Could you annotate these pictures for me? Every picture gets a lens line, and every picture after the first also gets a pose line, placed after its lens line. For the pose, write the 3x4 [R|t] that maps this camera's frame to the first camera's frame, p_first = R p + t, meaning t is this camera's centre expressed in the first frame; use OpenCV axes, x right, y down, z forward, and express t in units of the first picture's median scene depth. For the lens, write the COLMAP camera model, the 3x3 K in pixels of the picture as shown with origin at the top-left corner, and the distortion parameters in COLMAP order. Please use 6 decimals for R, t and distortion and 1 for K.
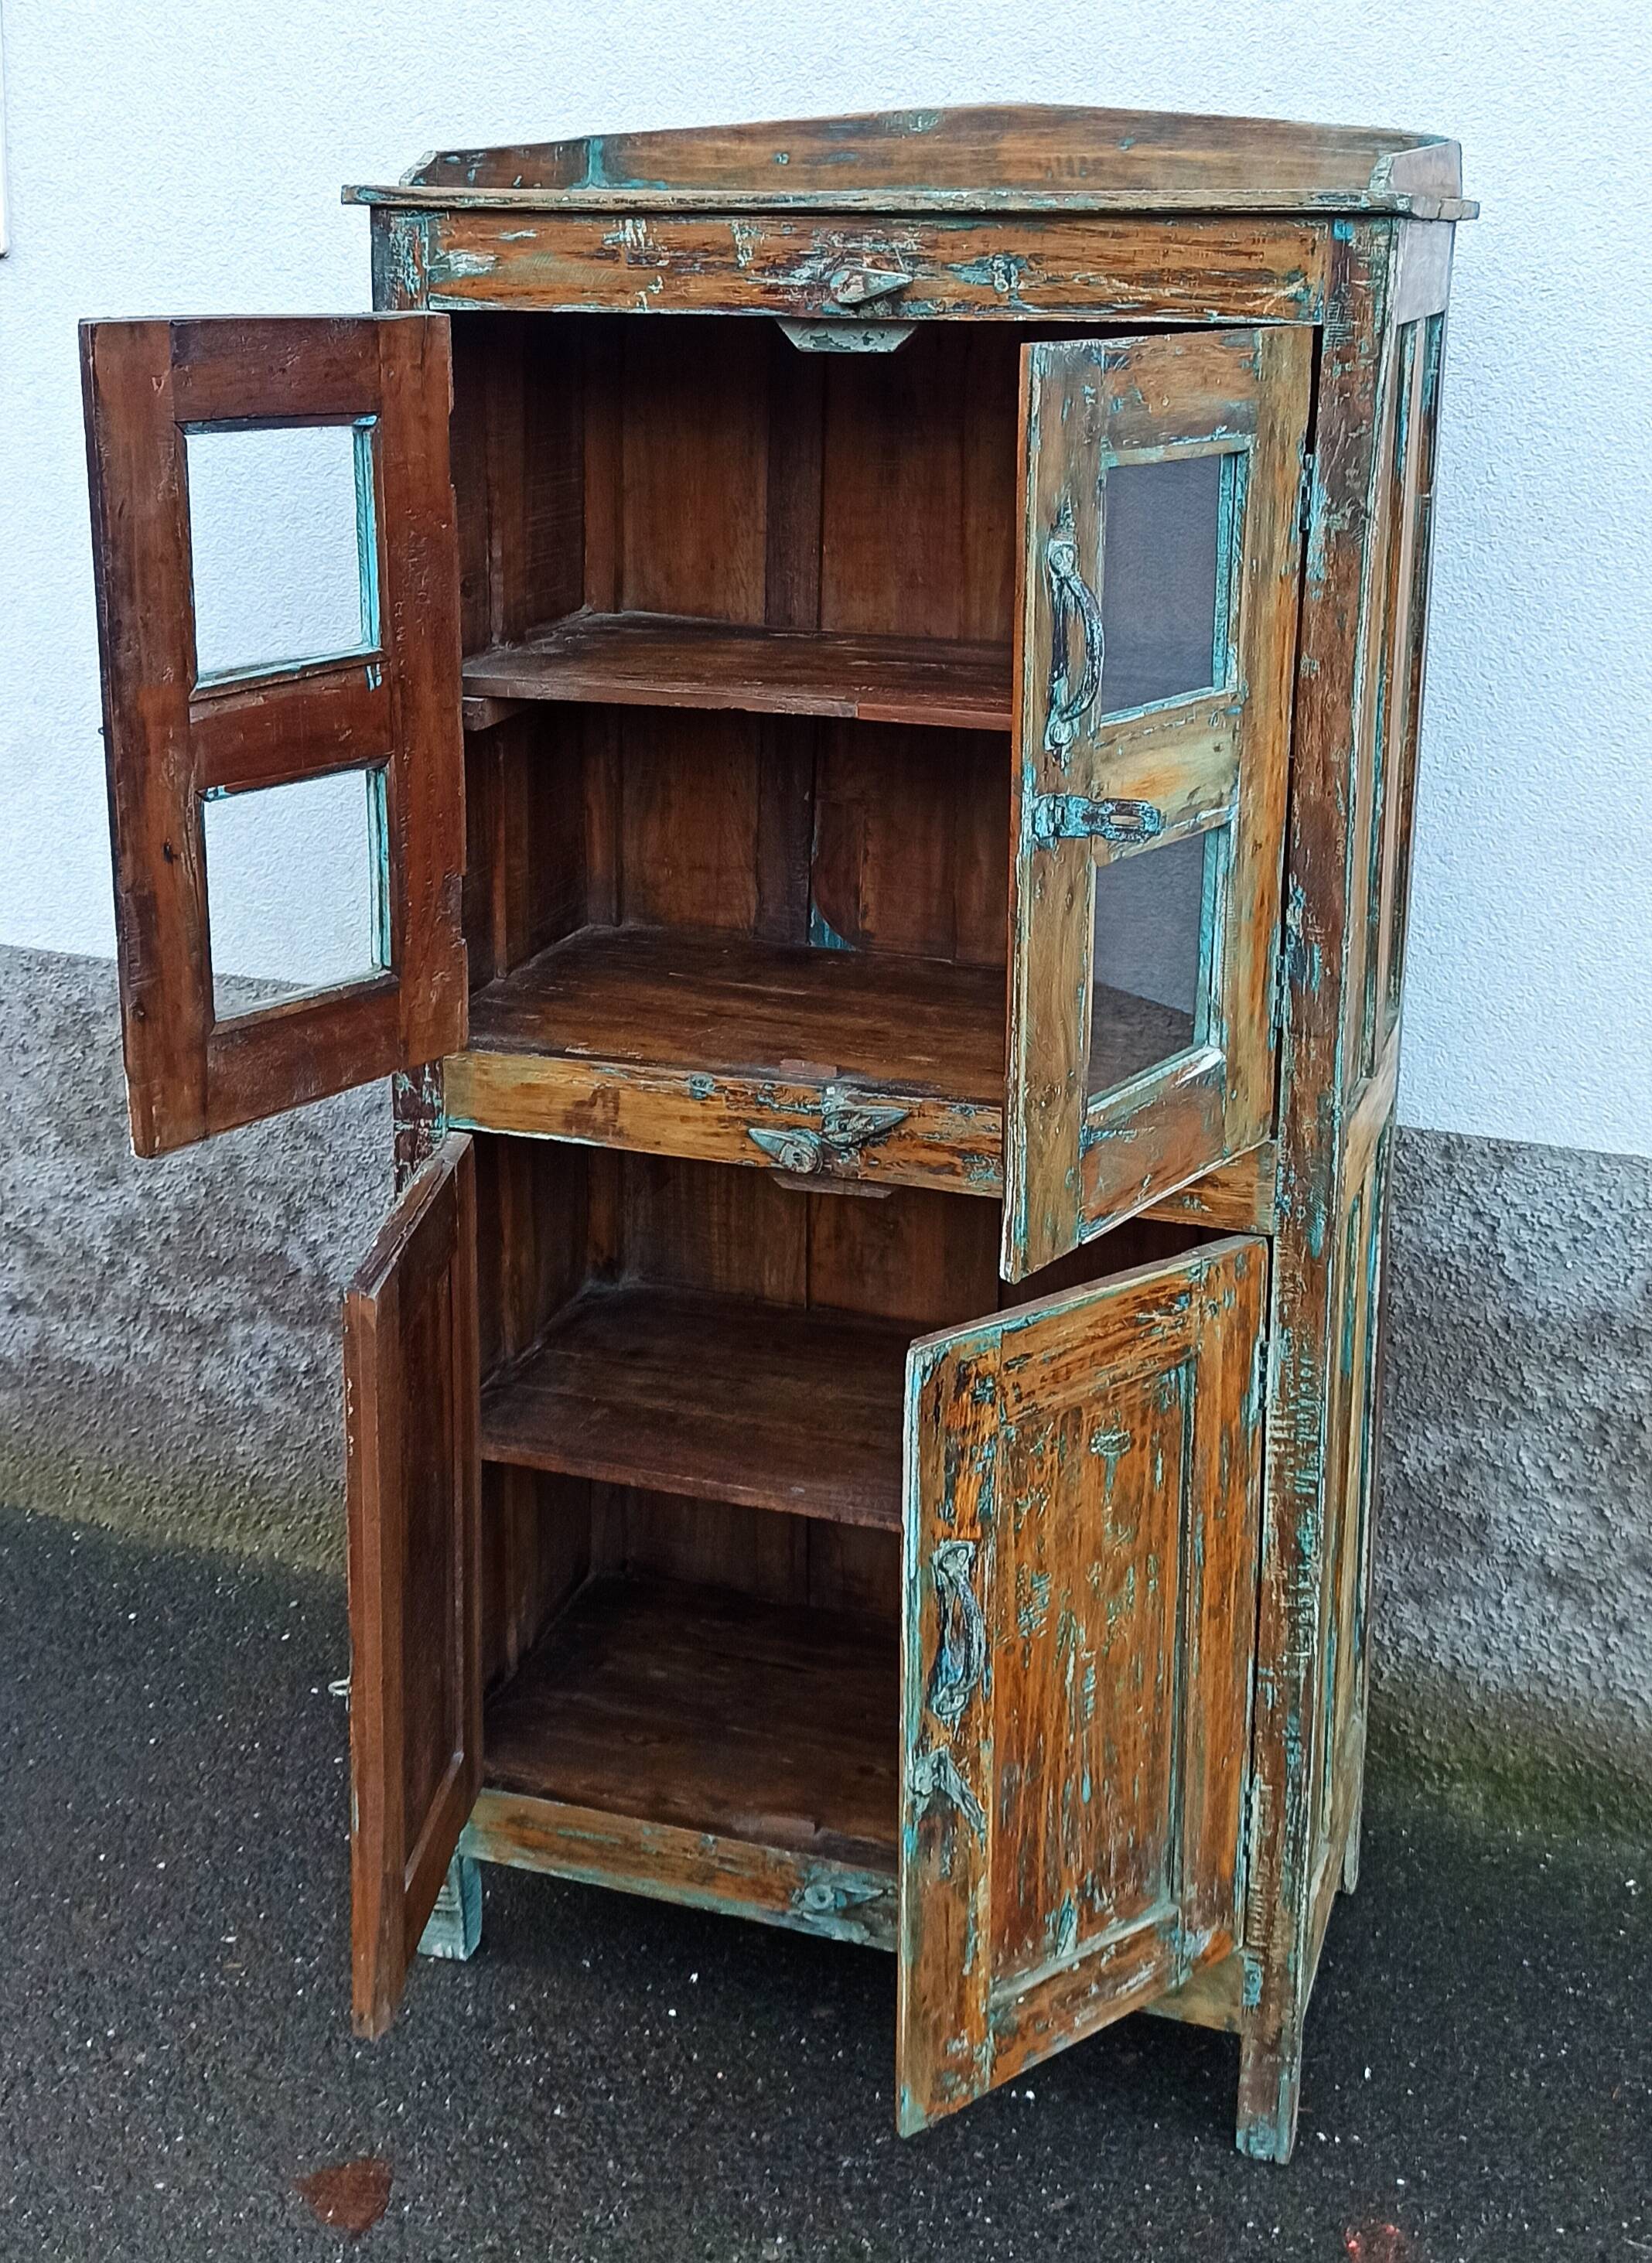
lens RADIAL K [[2623.1, 0, 851.3], [0, 2623.1, 798.1], [0, 0, 1]] dist [0.044170, 0.000000]
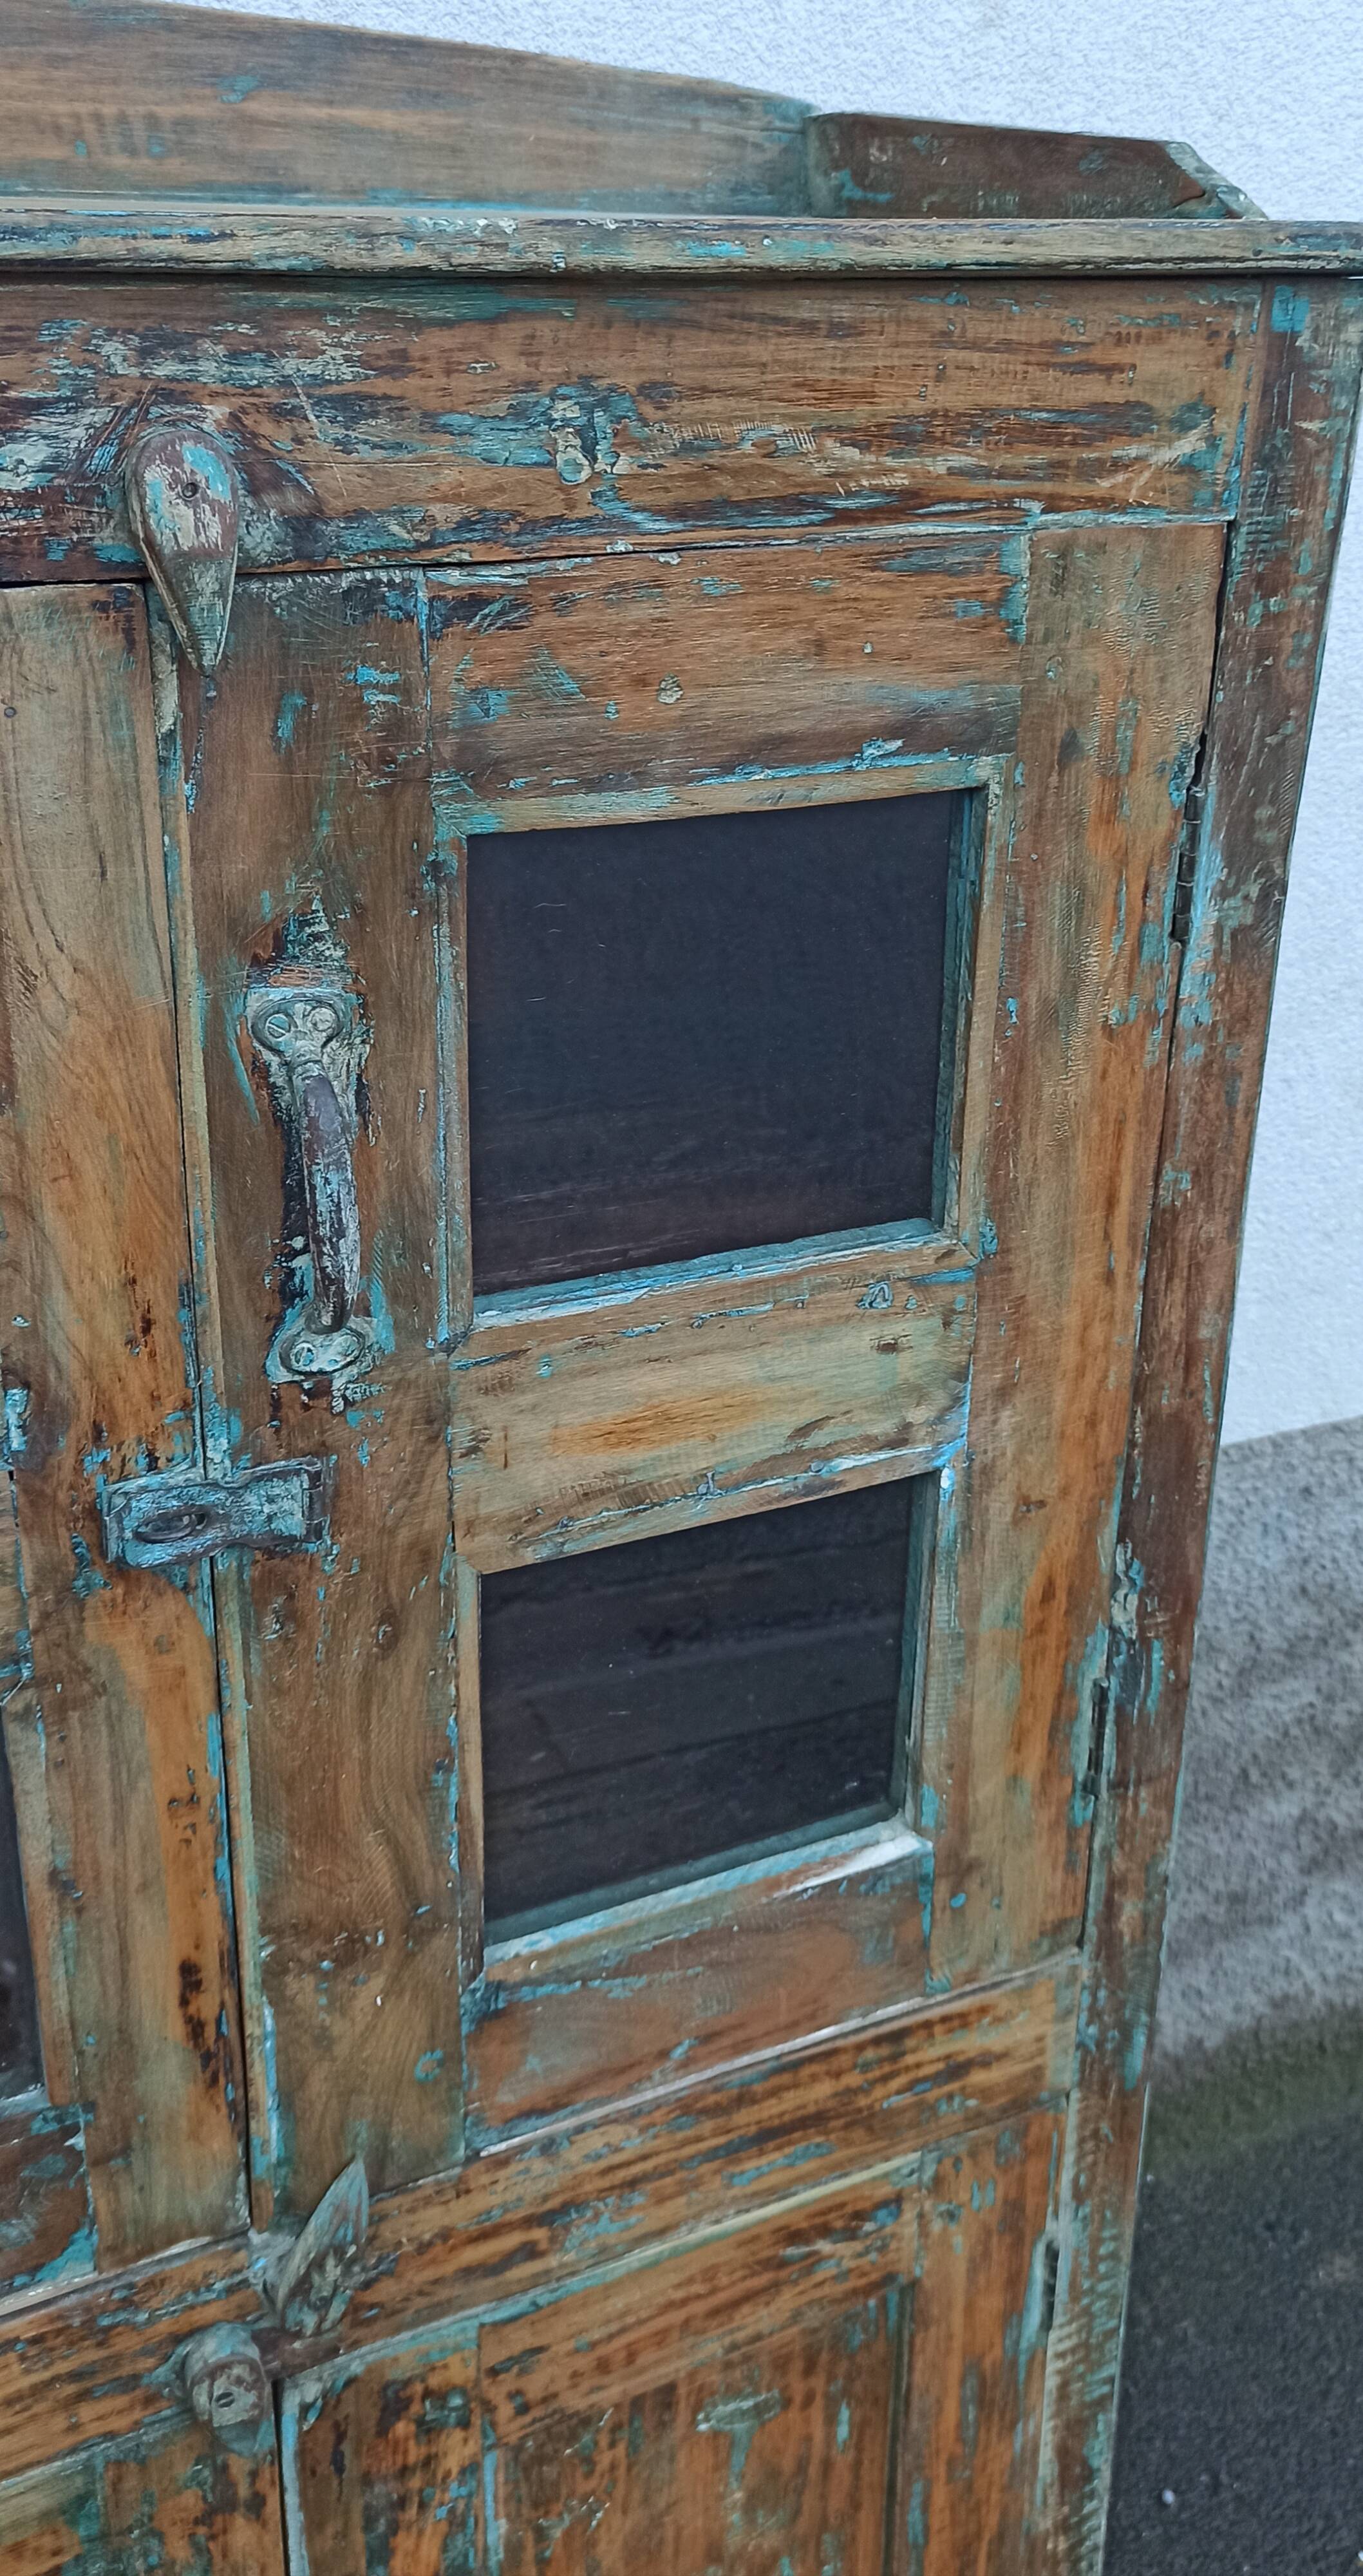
lens RADIAL K [[2182.3, 0, 705.8], [0, 2182.3, 1080.0], [0, 0, 1]] dist [0.059863, -0.066477]
pose [[0.740502, -0.244671, 0.625933, -0.141865], [0.133762, 0.966397, 0.219510, -0.158530], [-0.658608, -0.078822, 0.748347, 0.661432]]
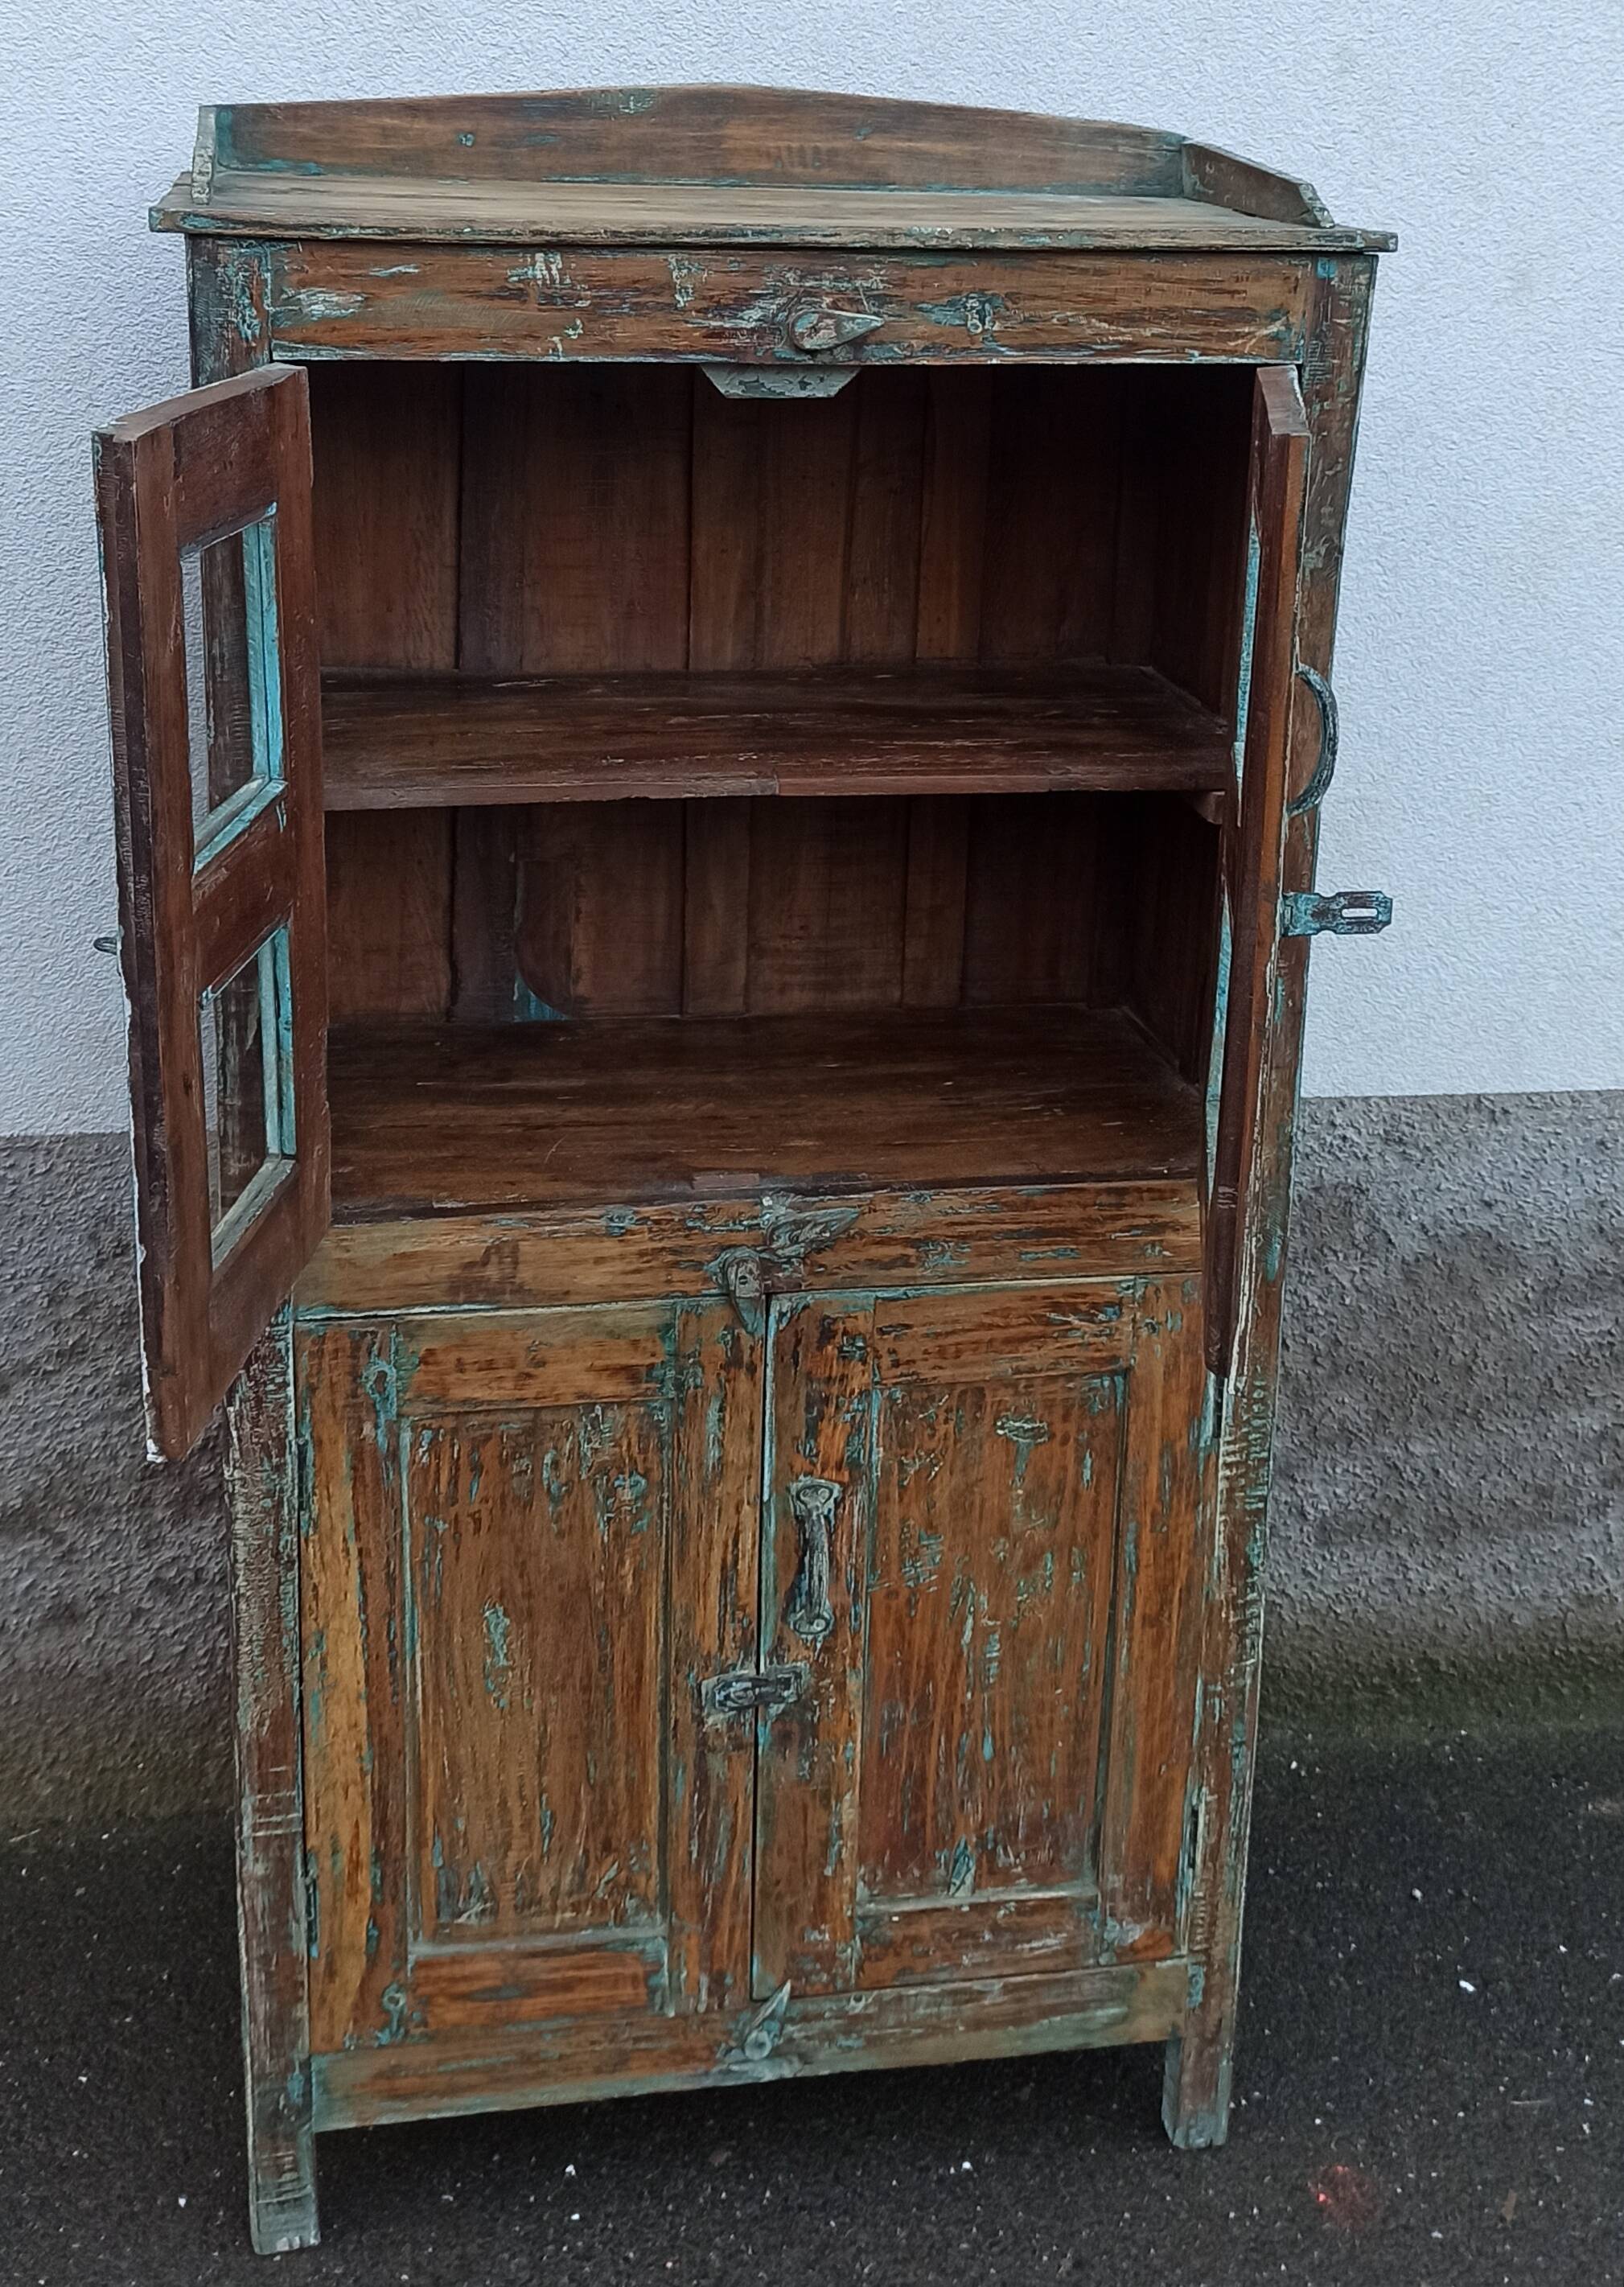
lens RADIAL K [[2725.9, 0, 832.3], [0, 2725.9, 795.0], [0, 0, 1]] dist [0.040890, 0.000000]
pose [[0.871745, -0.114923, 0.476291, -0.417350], [0.084234, 0.992782, 0.085375, -0.106253], [-0.482664, -0.034306, 0.875133, 0.161535]]
